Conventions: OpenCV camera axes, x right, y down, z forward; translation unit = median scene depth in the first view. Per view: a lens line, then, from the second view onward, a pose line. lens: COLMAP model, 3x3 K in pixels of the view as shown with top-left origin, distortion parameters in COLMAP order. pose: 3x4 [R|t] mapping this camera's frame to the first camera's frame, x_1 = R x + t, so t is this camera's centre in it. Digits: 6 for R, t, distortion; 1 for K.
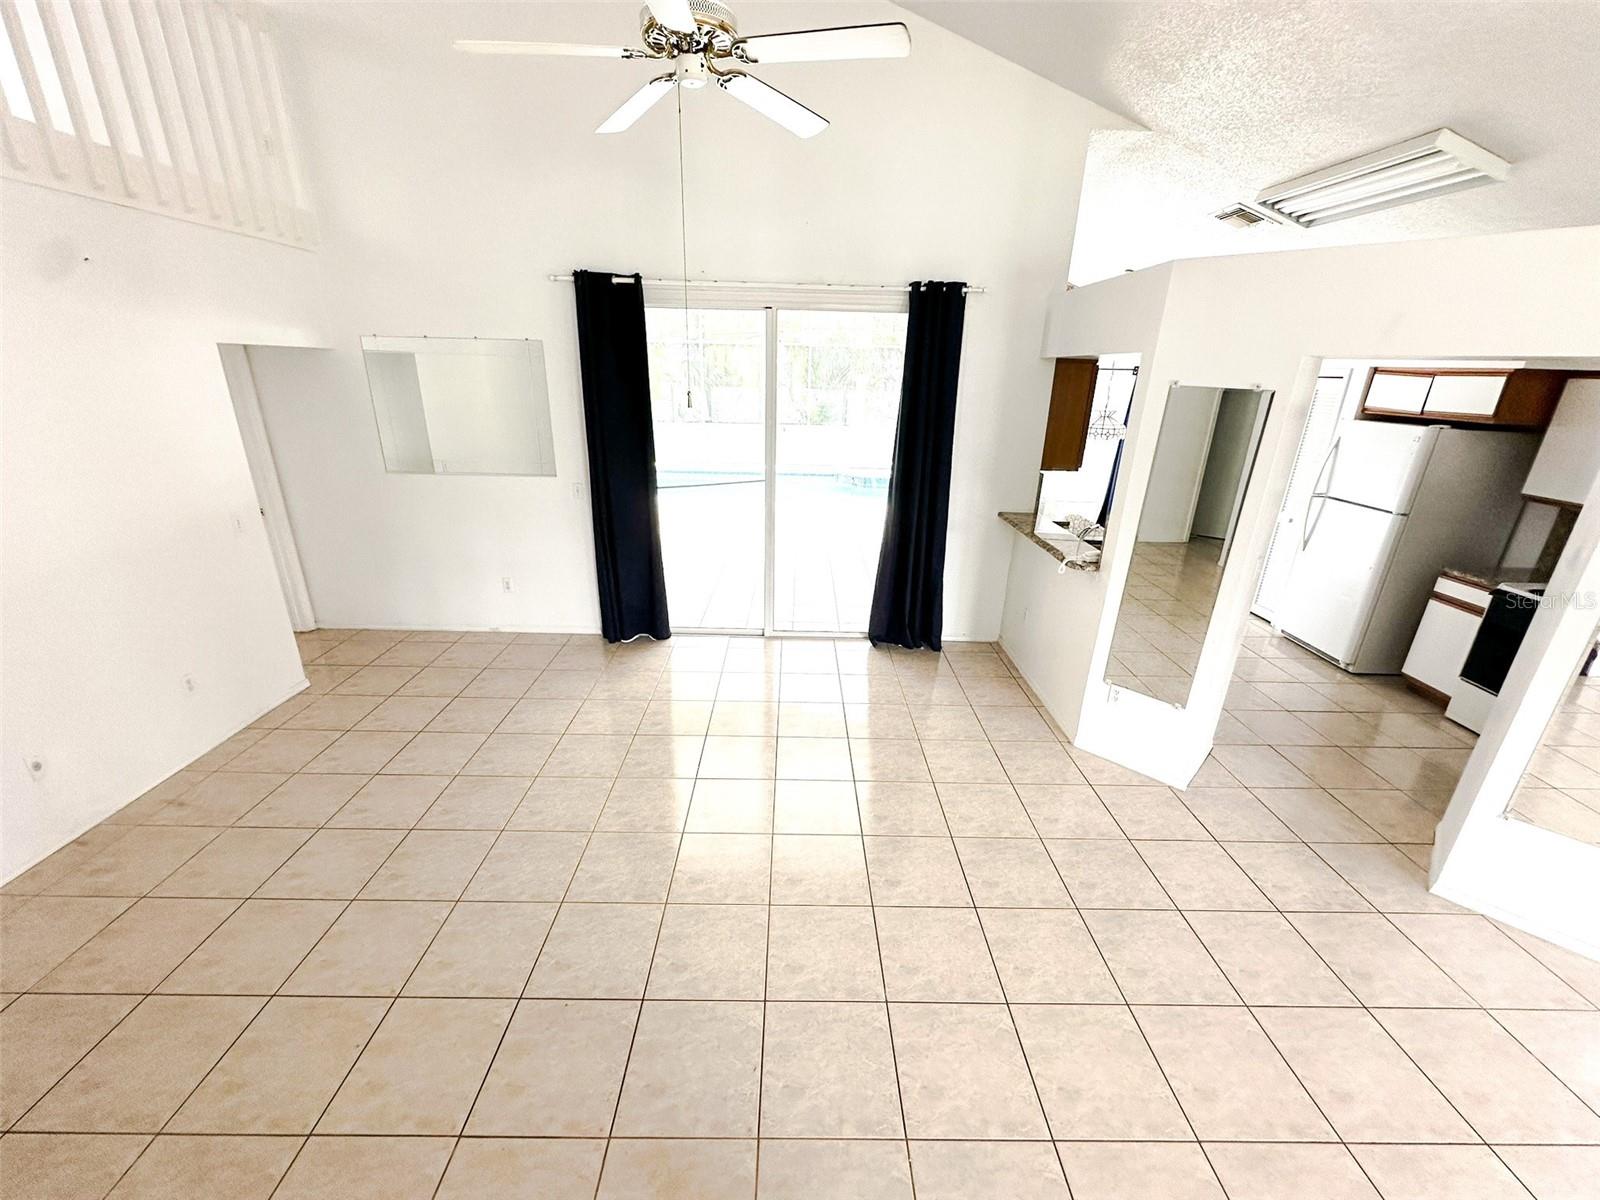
lens RADIAL K [[642.3, 0, 794.0], [0, 642.3, 596.3], [0, 0, 1]] dist [-0.002047, -0.000275]
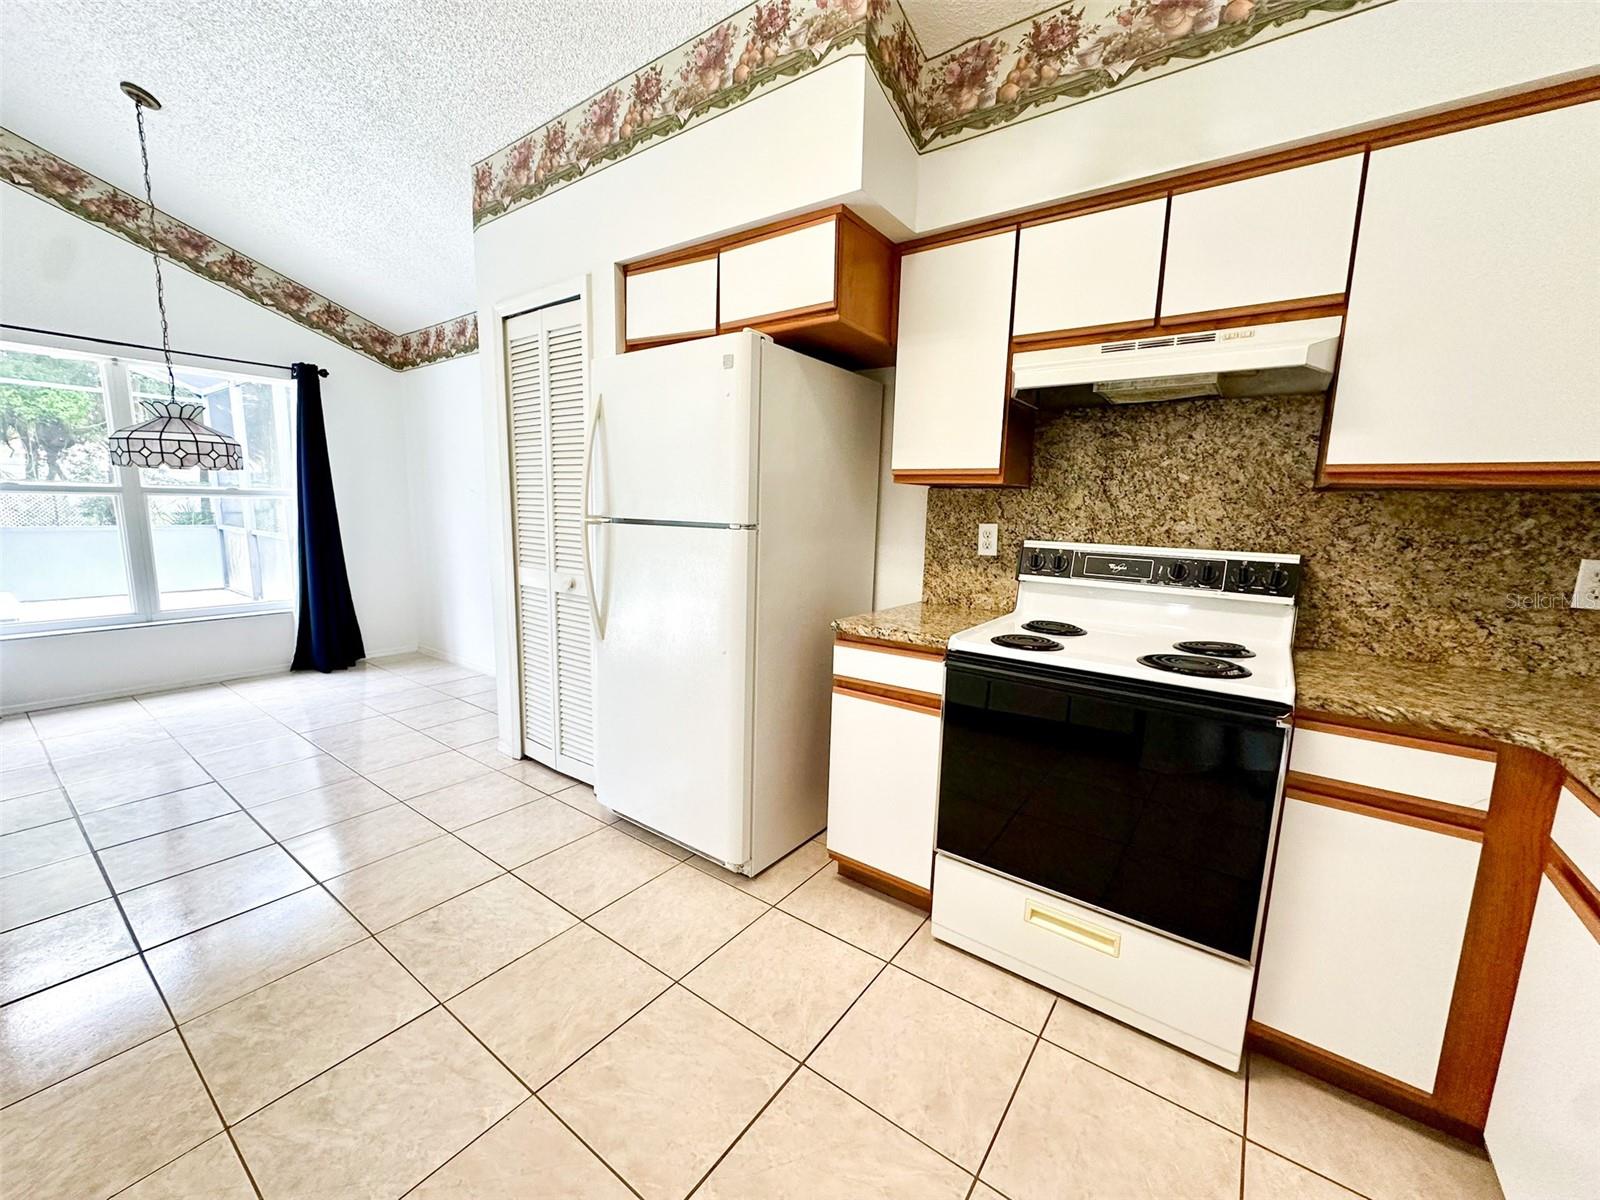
lens RADIAL K [[638.6, 0, 803.1], [0, 638.6, 601.7], [0, 0, 1]] dist [-0.001712, -0.000137]
pose [[0.590600, -0.130435, 0.796353, 0.844953], [0.271122, 0.961558, -0.043579, -0.064467], [-0.760056, 0.241647, 0.603260, 0.989474]]
